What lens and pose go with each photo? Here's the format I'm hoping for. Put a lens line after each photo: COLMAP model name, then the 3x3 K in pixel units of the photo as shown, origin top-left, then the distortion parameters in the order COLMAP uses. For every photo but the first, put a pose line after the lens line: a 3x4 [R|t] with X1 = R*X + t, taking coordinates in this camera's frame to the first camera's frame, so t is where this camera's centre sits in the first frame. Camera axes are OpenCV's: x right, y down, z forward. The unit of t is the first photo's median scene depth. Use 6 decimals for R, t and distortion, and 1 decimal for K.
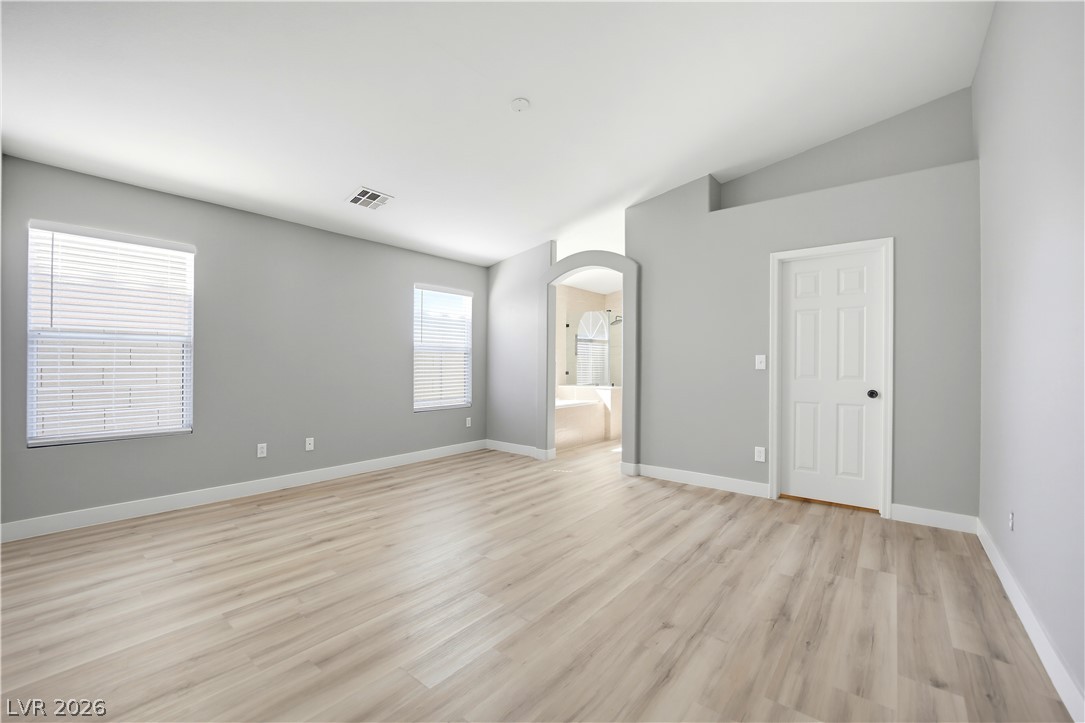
lens RADIAL K [[440.1, 0, 540.7], [0, 440.1, 365.6], [0, 0, 1]] dist [-0.015268, -0.001343]
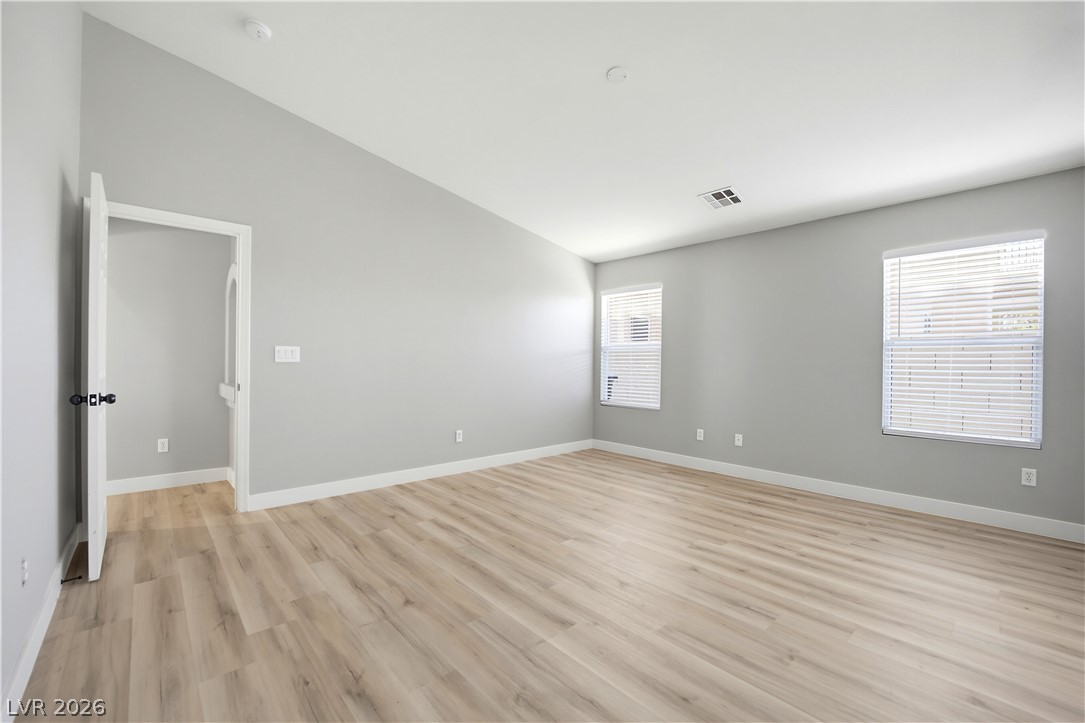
lens RADIAL K [[440.1, 0, 535.3], [0, 440.1, 357.2], [0, 0, 1]] dist [-0.015268, -0.001343]
pose [[-0.155820, -0.017290, -0.987634, 0.884183], [-0.015884, 0.999761, -0.014996, 0.003708], [0.987658, 0.013351, -0.156058, 0.991843]]
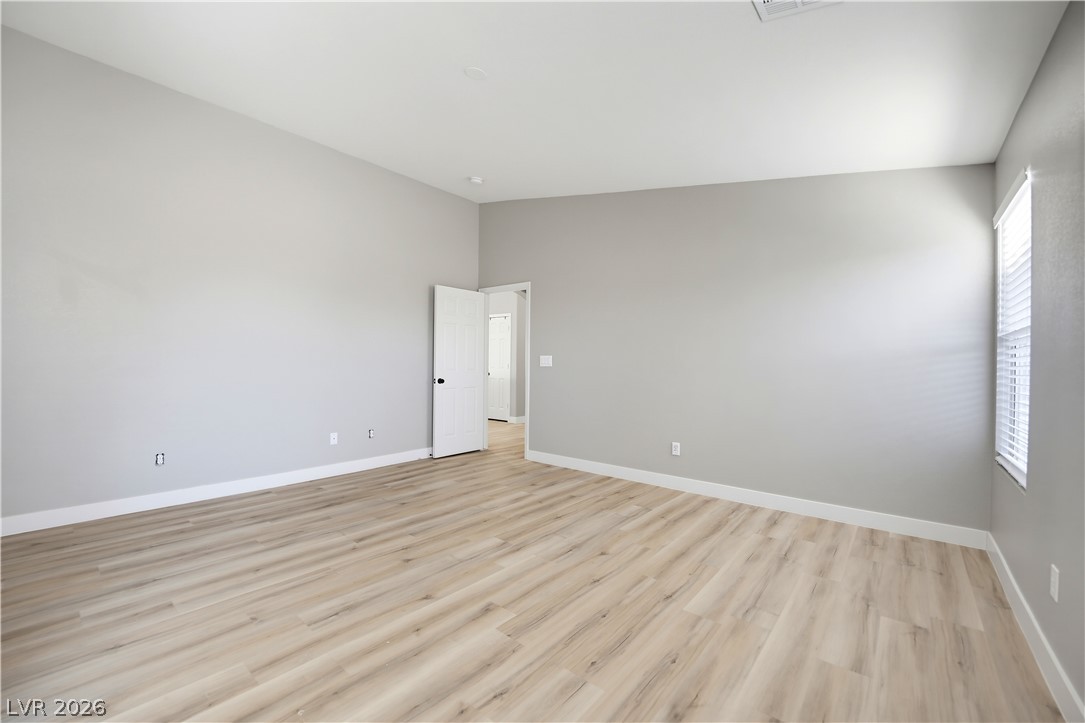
lens RADIAL K [[440.1, 0, 539.2], [0, 440.1, 364.8], [0, 0, 1]] dist [-0.015268, -0.001343]
pose [[-0.999618, -0.018337, 0.020685, -0.211550], [-0.018197, 0.999810, 0.006920, -0.007895], [-0.020808, 0.006541, -0.999762, 1.912995]]
